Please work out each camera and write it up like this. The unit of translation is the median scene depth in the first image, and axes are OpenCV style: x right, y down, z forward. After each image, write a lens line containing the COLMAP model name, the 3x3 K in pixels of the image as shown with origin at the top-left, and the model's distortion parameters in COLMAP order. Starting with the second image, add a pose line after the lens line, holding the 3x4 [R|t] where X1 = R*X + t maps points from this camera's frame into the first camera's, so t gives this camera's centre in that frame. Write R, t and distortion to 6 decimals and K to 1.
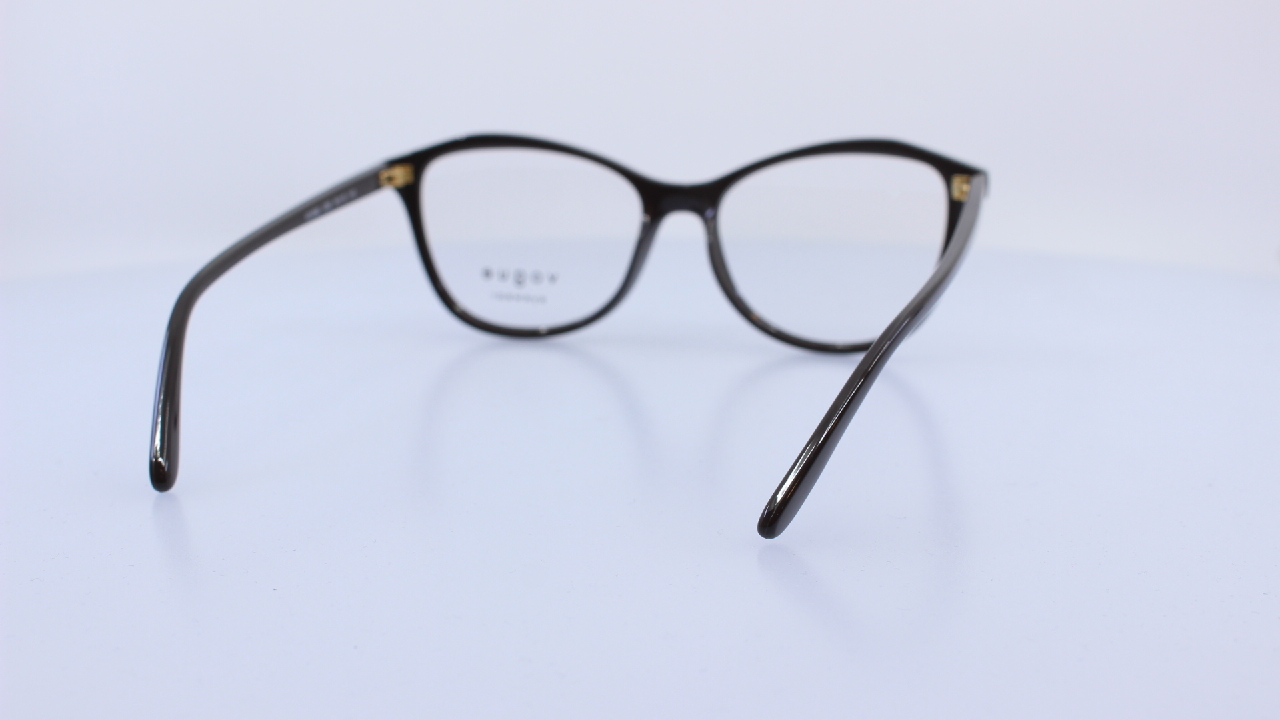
lens RADIAL K [[1650.9, 0, 633.2], [0, 1650.9, 357.9], [0, 0, 1]] dist [-0.130591, 0.000000]
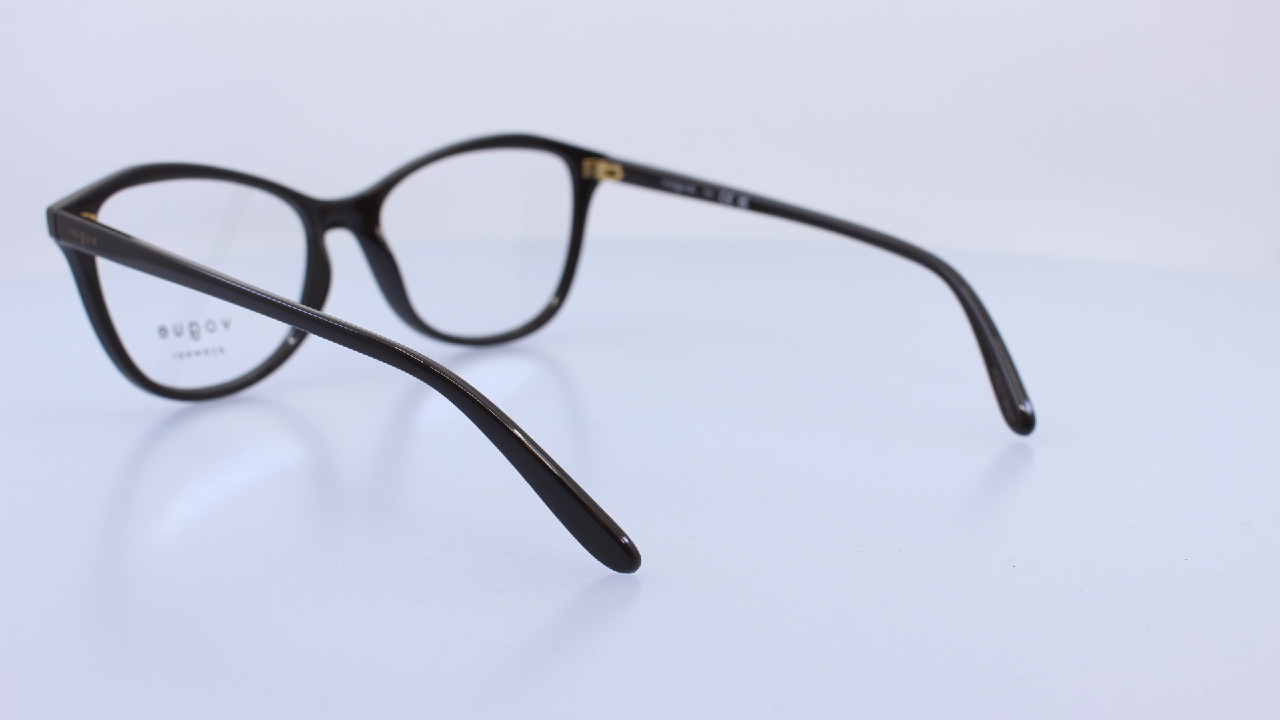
lens RADIAL K [[1650.9, 0, 627.1], [0, 1650.9, 362.6], [0, 0, 1]] dist [-0.130591, 0.000000]
pose [[0.505356, -0.172622, 0.845468, -0.687185], [0.195783, 0.977172, 0.082488, -0.059307], [-0.840407, 0.123843, 0.527617, 0.375432]]
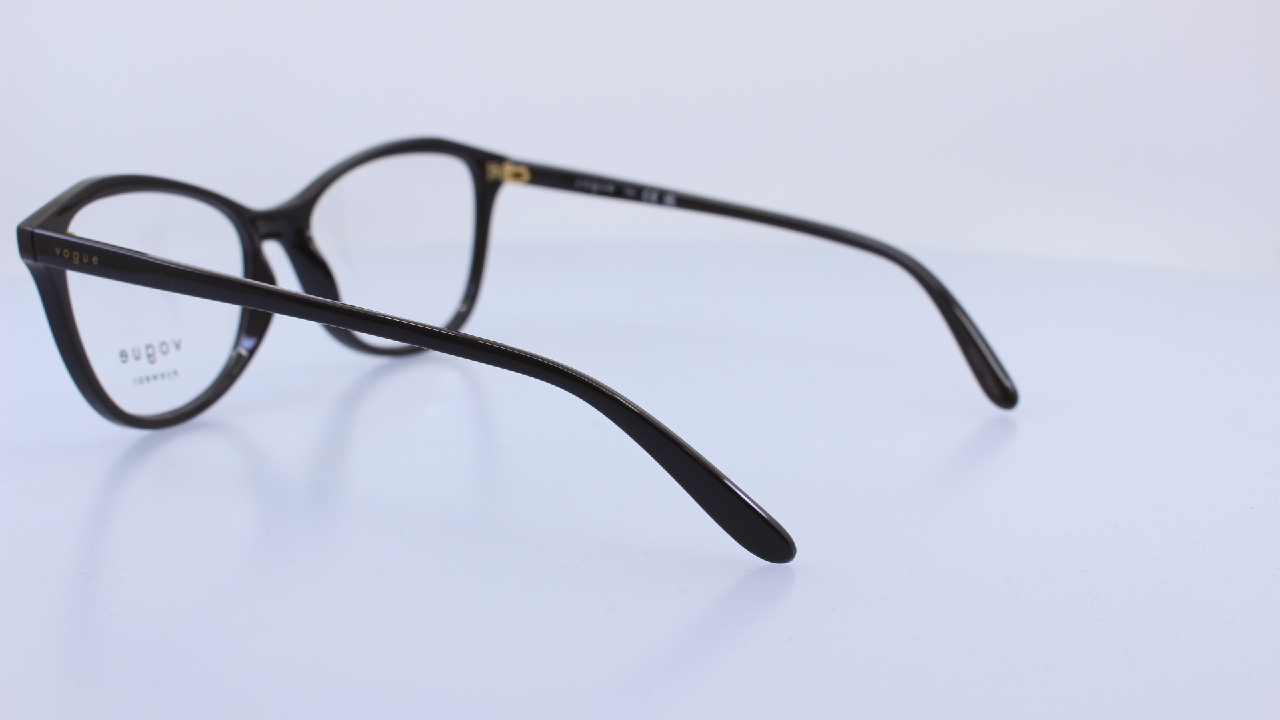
lens RADIAL K [[1650.9, 0, 650.4], [0, 1650.9, 356.5], [0, 0, 1]] dist [-0.130591, 0.000000]
pose [[0.250874, -0.188566, 0.949476, -0.770765], [0.219156, 0.966440, 0.134030, -0.101461], [-0.942886, 0.174459, 0.283780, 0.560791]]
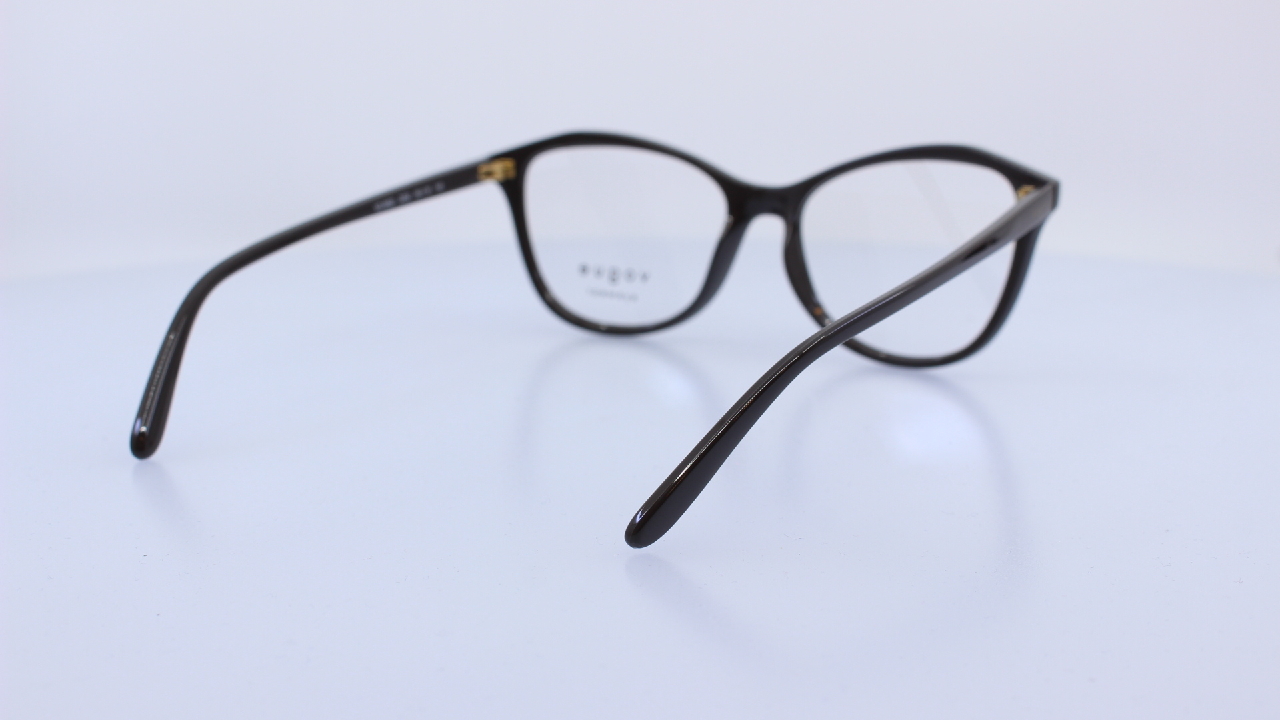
lens RADIAL K [[1650.9, 0, 651.0], [0, 1650.9, 361.9], [0, 0, 1]] dist [-0.130591, 0.000000]
pose [[0.967848, 0.055811, -0.245265, 0.207374], [-0.057746, 0.998331, -0.000700, 0.003888], [0.244817, 0.014841, 0.969456, 0.029823]]
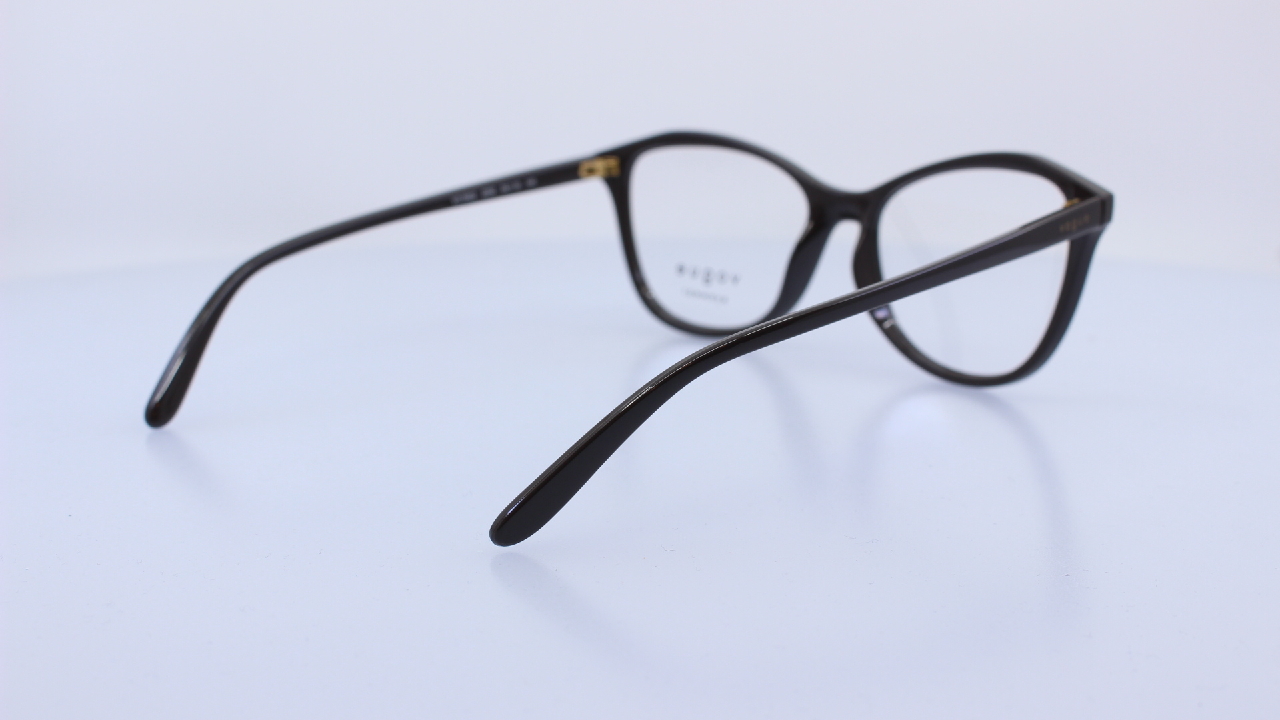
lens RADIAL K [[1650.9, 0, 640.3], [0, 1650.9, 358.8], [0, 0, 1]] dist [-0.130591, 0.000000]
pose [[0.870257, 0.106997, -0.480837, 0.391426], [-0.110587, 0.993645, 0.020960, -0.015434], [0.480024, 0.034933, 0.876560, 0.103629]]
